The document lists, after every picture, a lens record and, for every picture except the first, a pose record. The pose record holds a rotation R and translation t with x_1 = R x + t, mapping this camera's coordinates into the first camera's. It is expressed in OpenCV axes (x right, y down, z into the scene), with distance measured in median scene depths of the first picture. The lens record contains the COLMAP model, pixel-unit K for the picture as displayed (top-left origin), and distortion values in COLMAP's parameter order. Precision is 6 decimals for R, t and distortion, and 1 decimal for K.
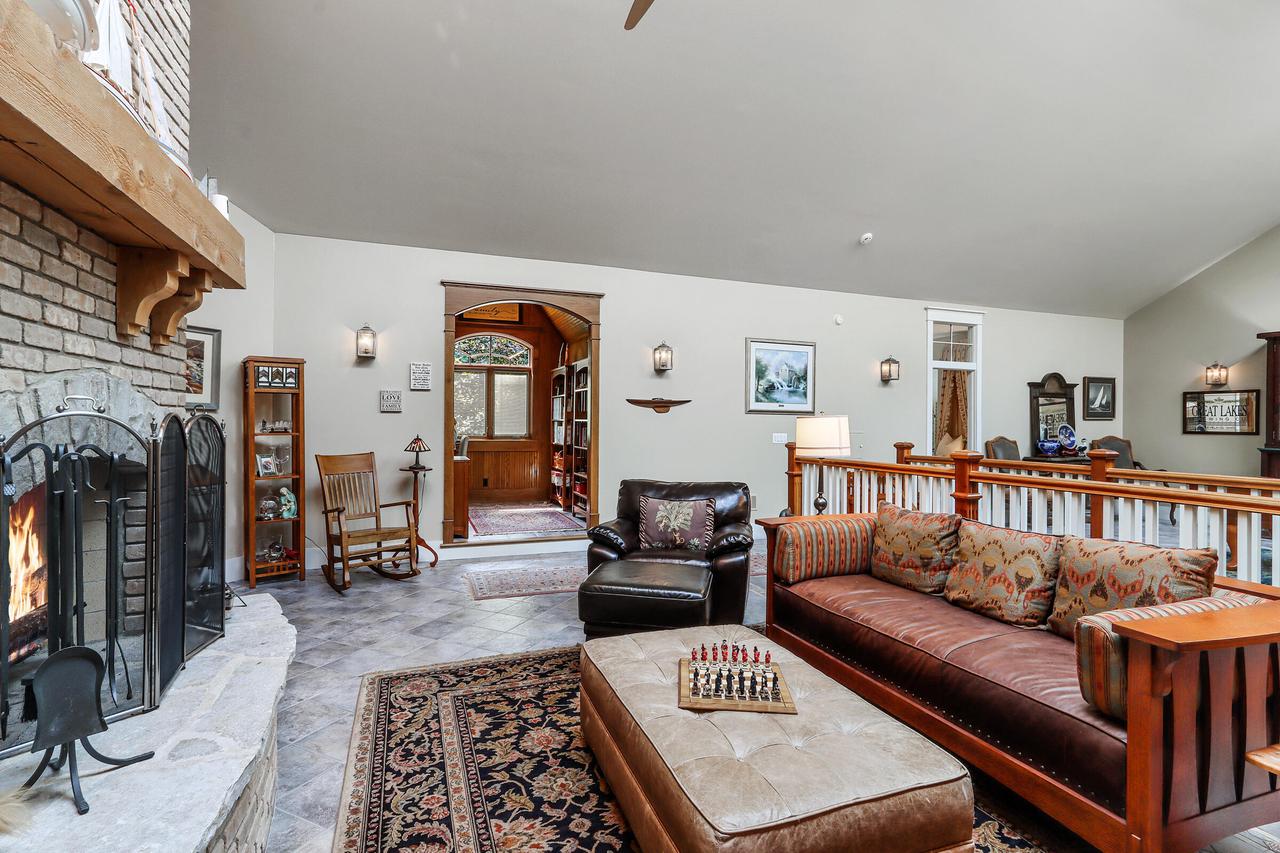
lens RADIAL K [[608.1, 0, 638.6], [0, 608.1, 426.5], [0, 0, 1]] dist [0.002266, -0.001457]
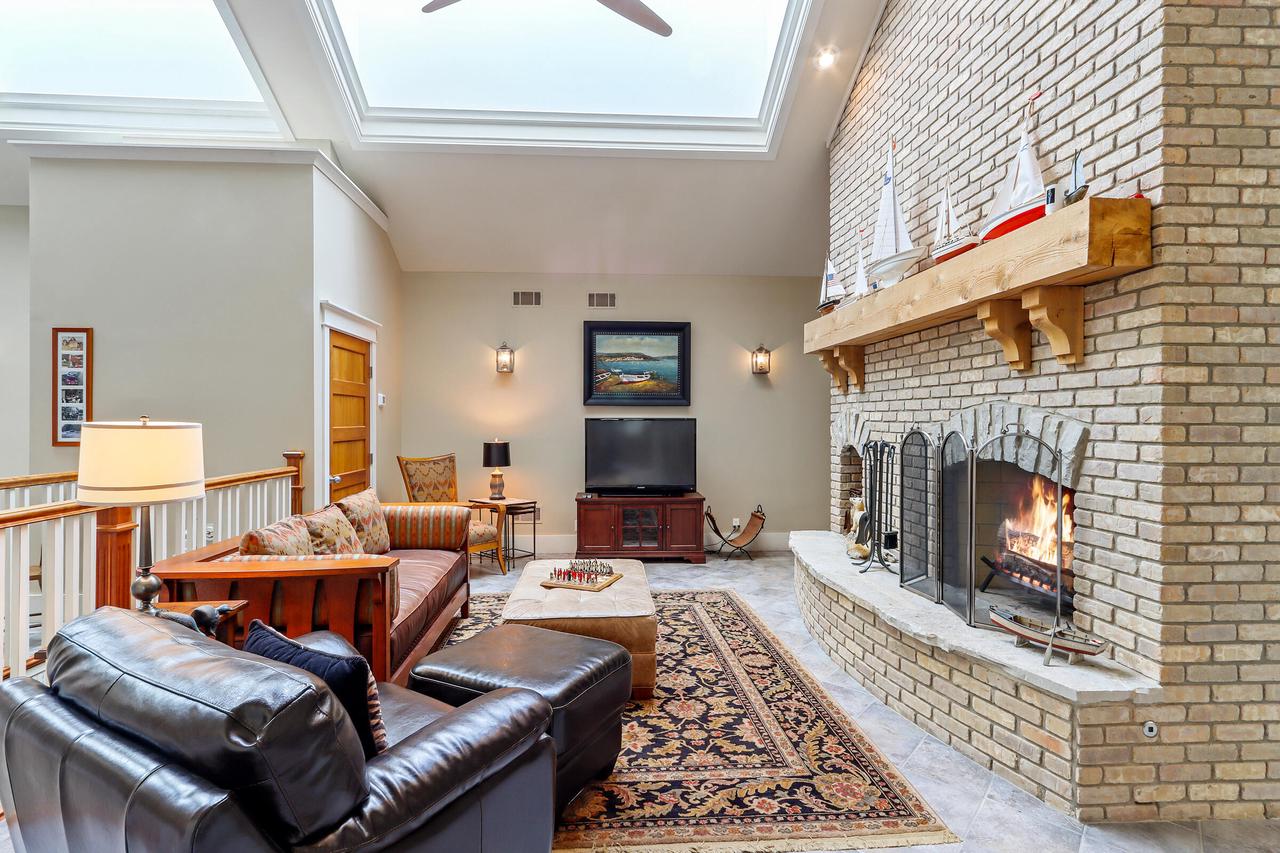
lens RADIAL K [[608.1, 0, 633.3], [0, 608.1, 420.8], [0, 0, 1]] dist [0.002266, -0.001457]
pose [[-0.956619, -0.009335, 0.291191, -0.387485], [-0.006557, 0.999923, 0.010516, -0.032671], [-0.291267, 0.008151, -0.956607, 2.103317]]
